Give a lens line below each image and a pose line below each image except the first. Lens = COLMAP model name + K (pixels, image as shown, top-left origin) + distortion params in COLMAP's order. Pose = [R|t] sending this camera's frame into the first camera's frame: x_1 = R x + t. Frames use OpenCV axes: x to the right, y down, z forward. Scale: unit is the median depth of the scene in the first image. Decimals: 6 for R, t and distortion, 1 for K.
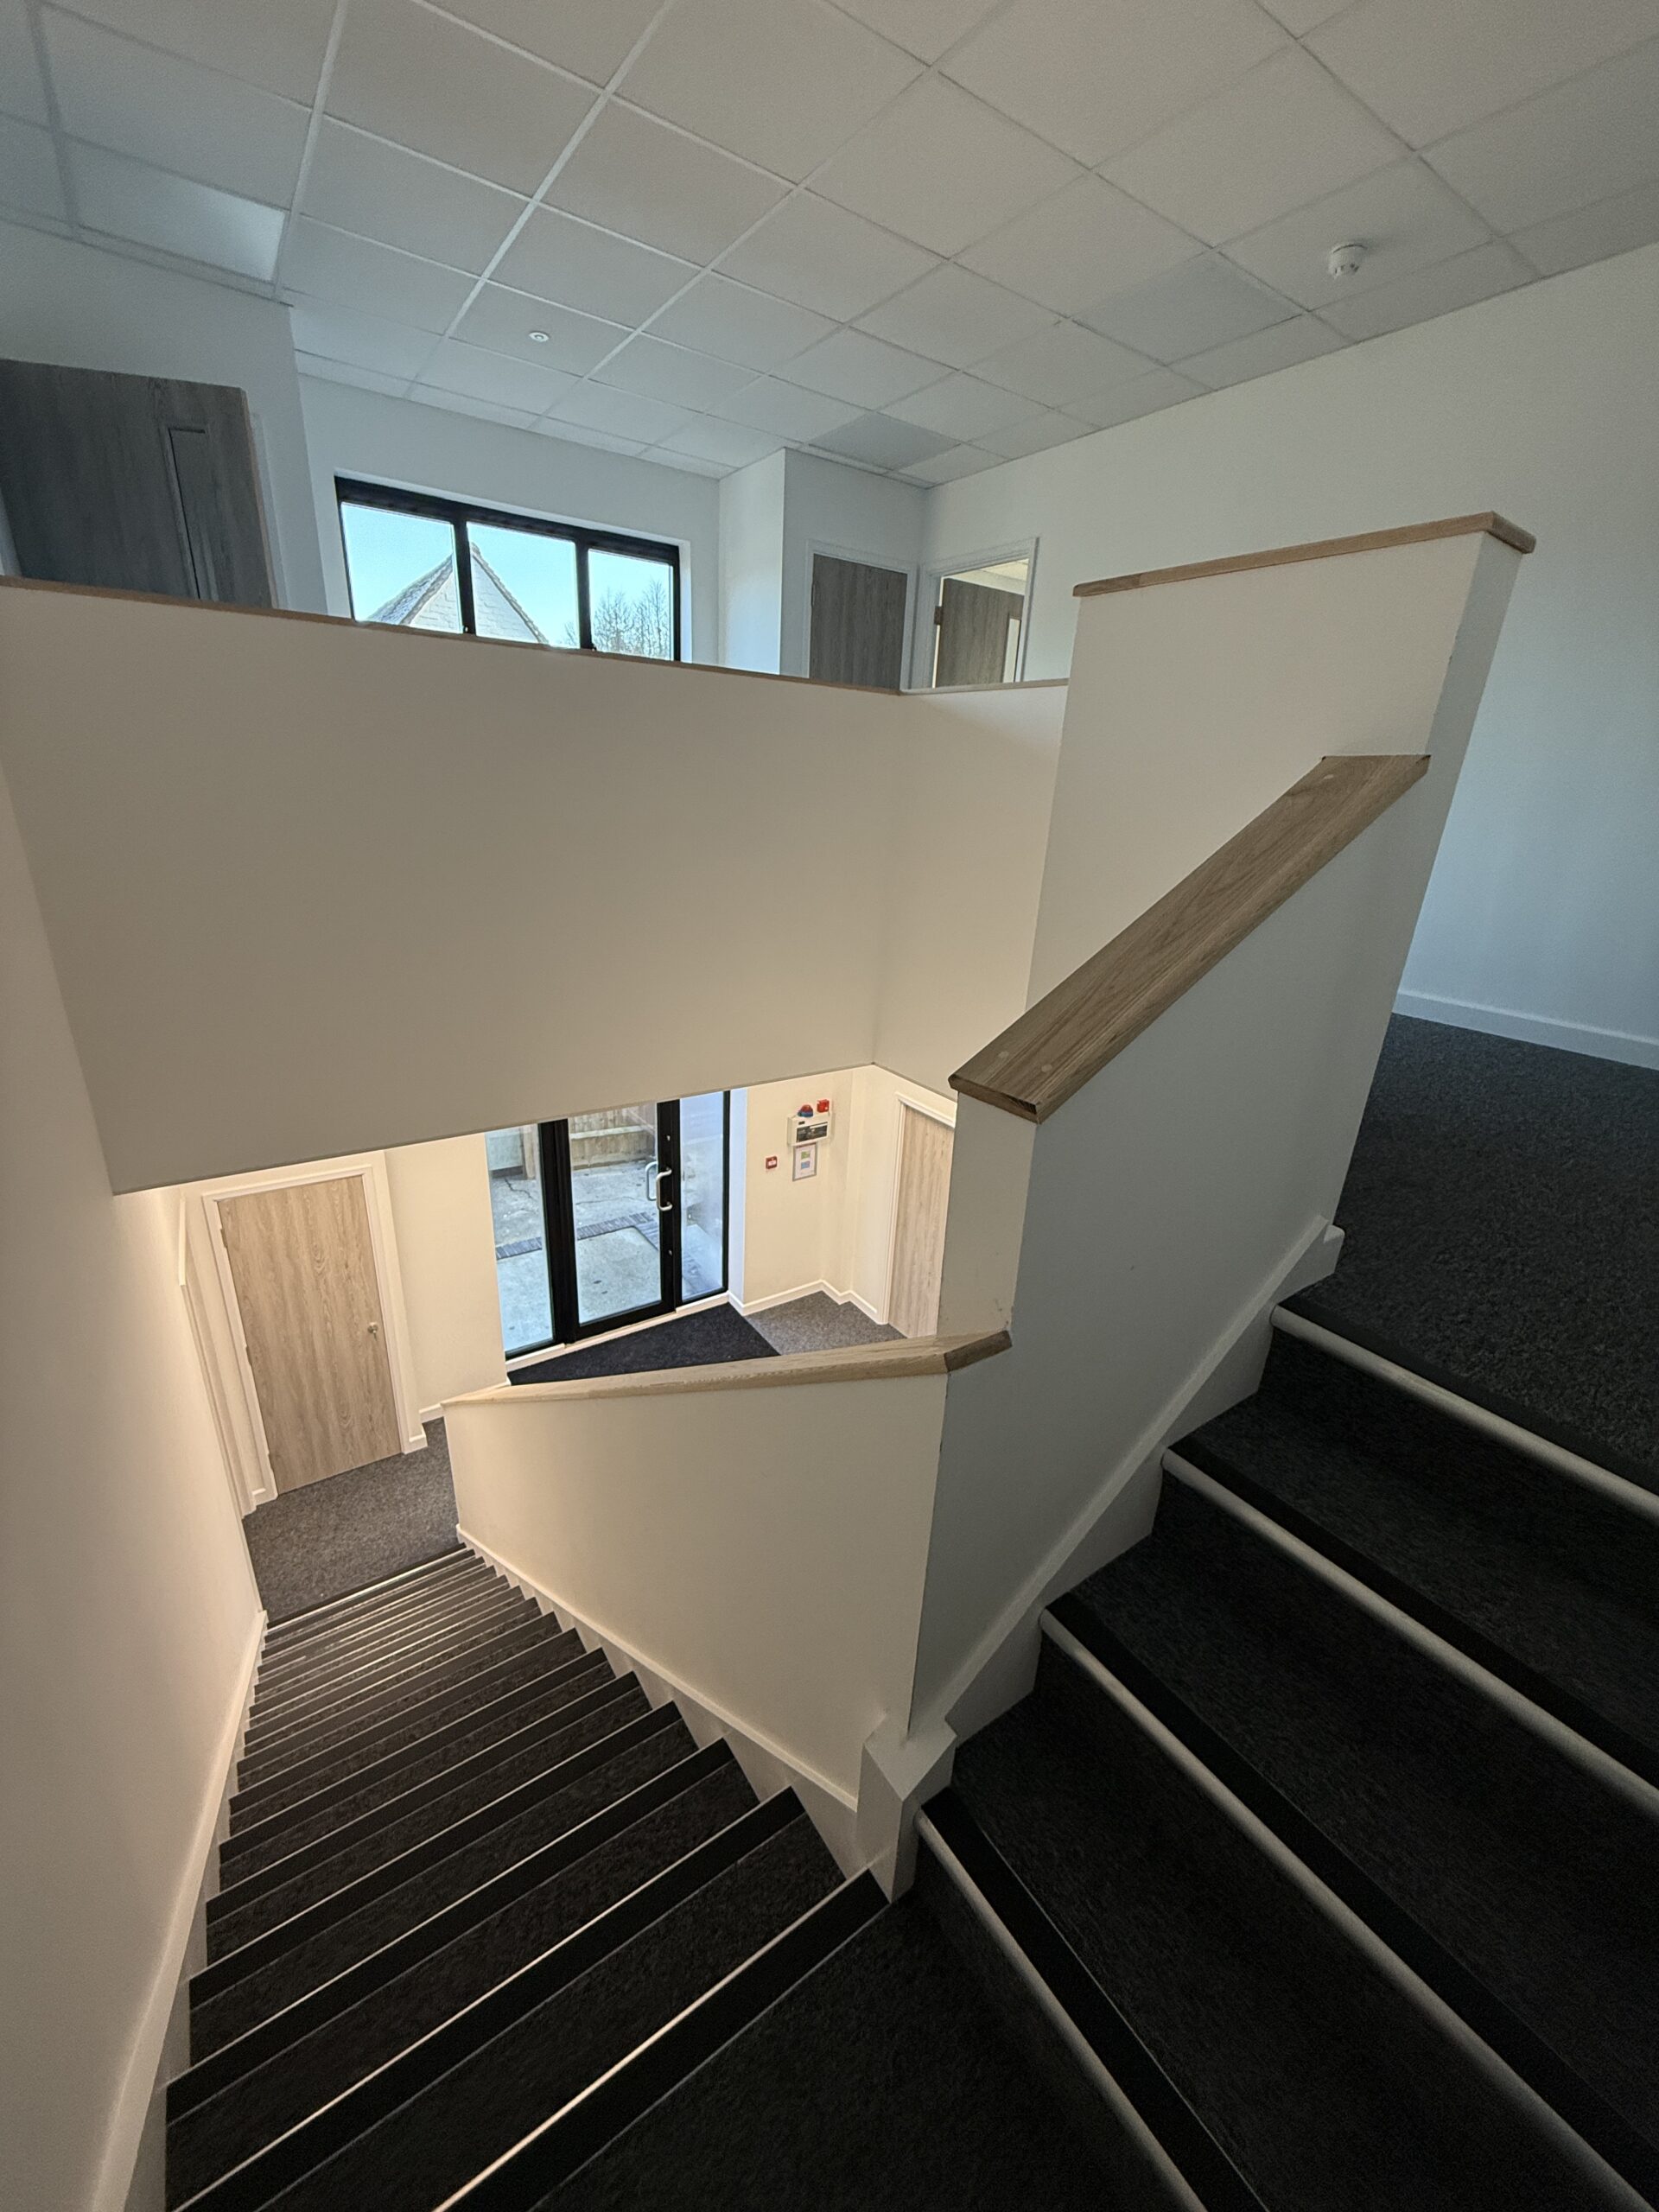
lens RADIAL K [[876.4, 0, 829.2], [0, 876.4, 1121.5], [0, 0, 1]] dist [-0.004225, 0.000892]
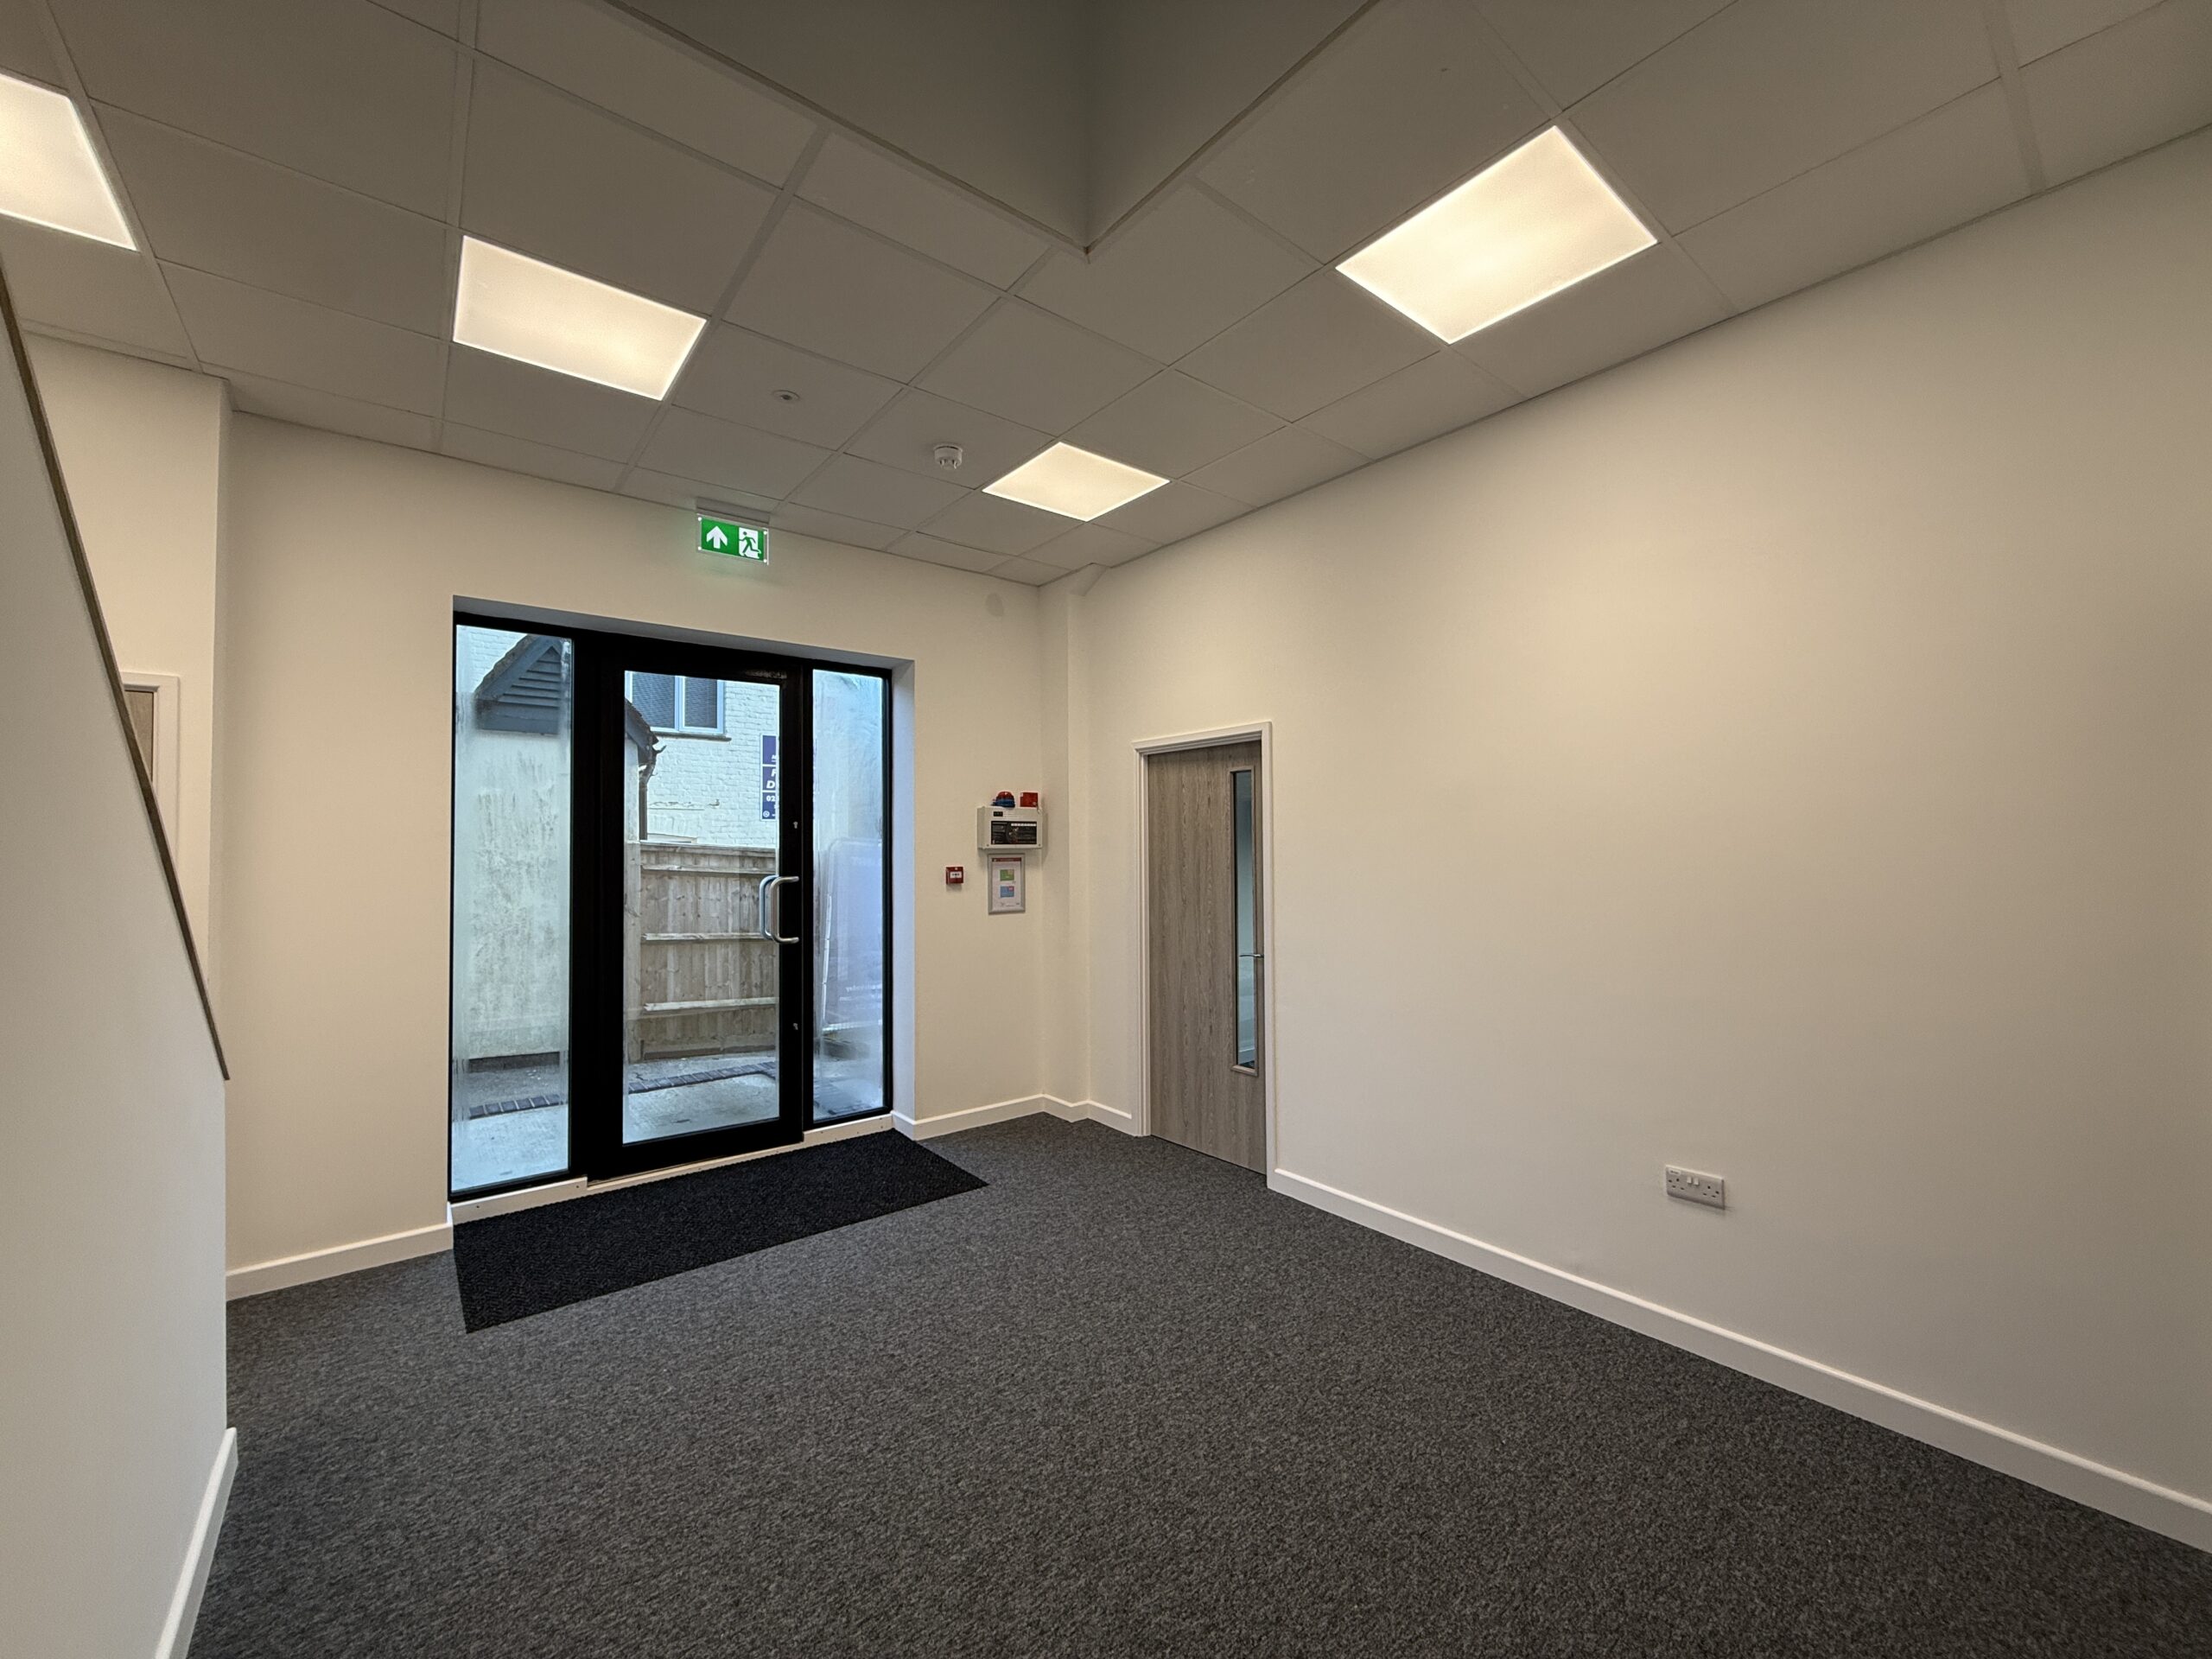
lens RADIAL K [[876.4, 0, 1103.1], [0, 876.4, 829.6], [0, 0, 1]] dist [-0.004225, 0.000892]
pose [[0.995798, -0.053323, 0.074456, -0.001756], [0.077296, 0.925393, -0.371042, 0.264581], [-0.049116, 0.375238, 0.925626, 0.355522]]
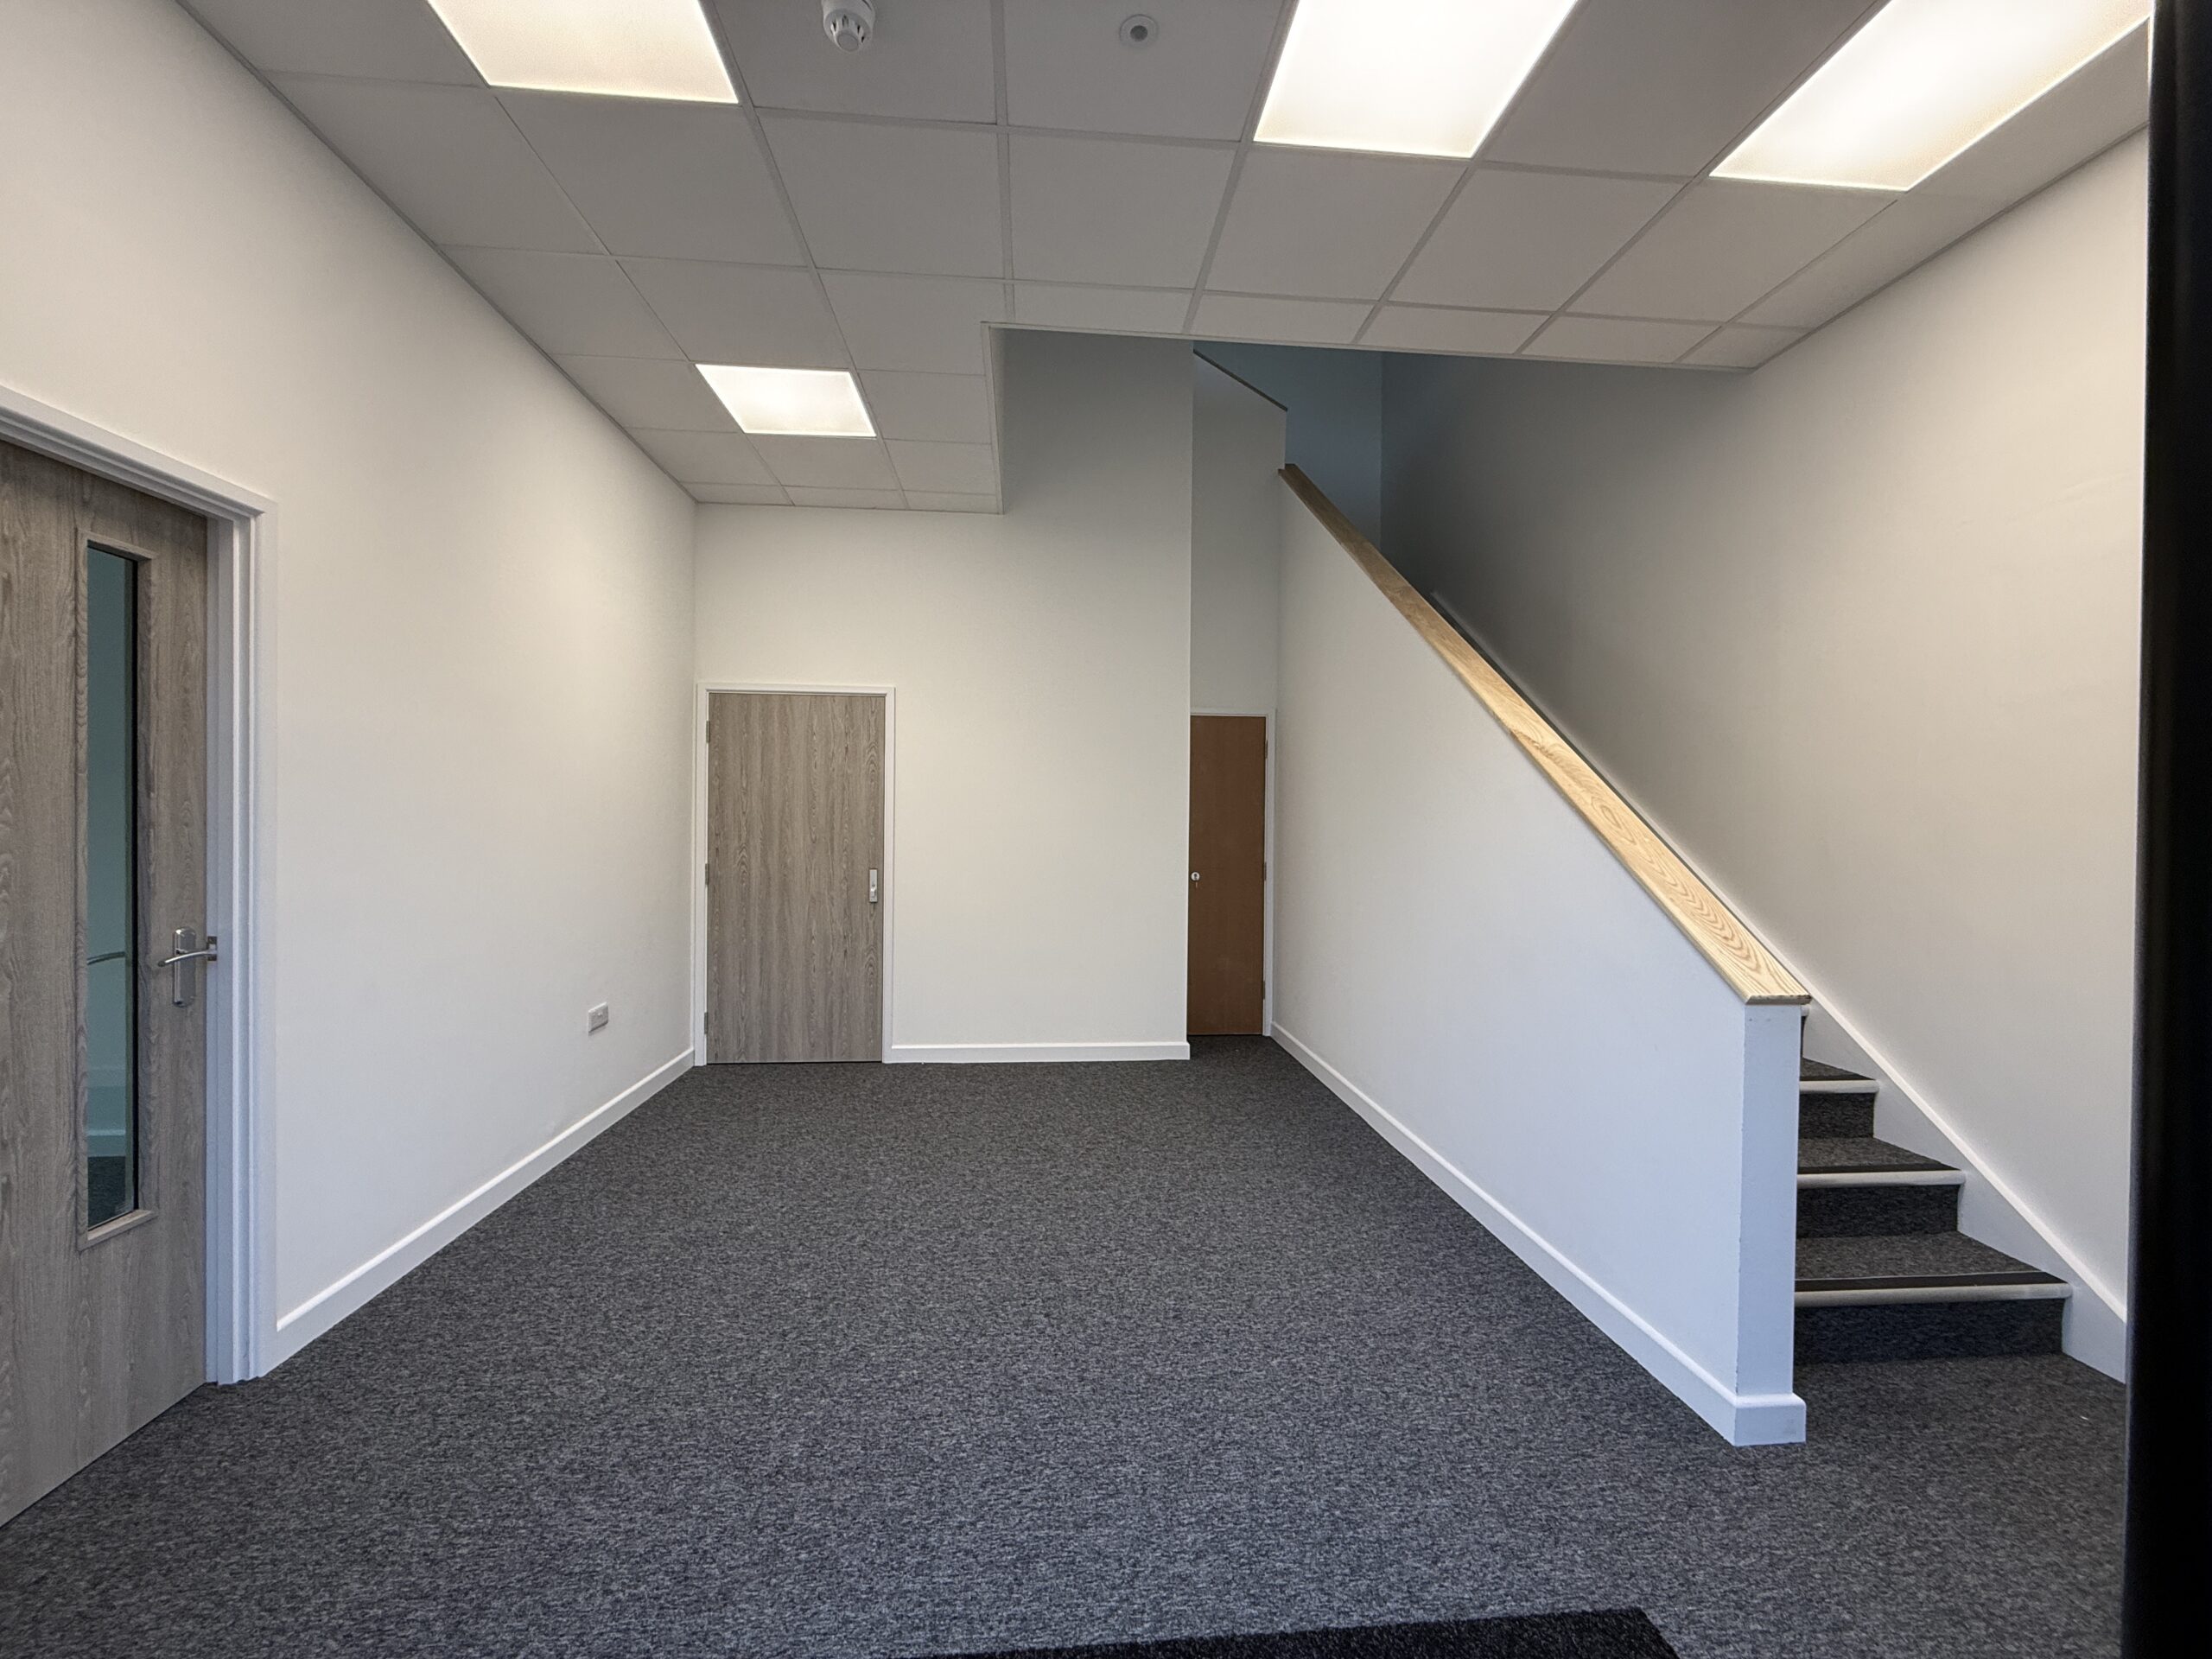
lens RADIAL K [[876.4, 0, 1102.9], [0, 876.4, 828.1], [0, 0, 1]] dist [-0.004225, 0.000892]
pose [[-0.869058, -0.059062, 0.491172, -0.239809], [0.126161, 0.933561, 0.335480, 0.049262], [-0.478353, 0.353519, -0.803867, 0.961378]]
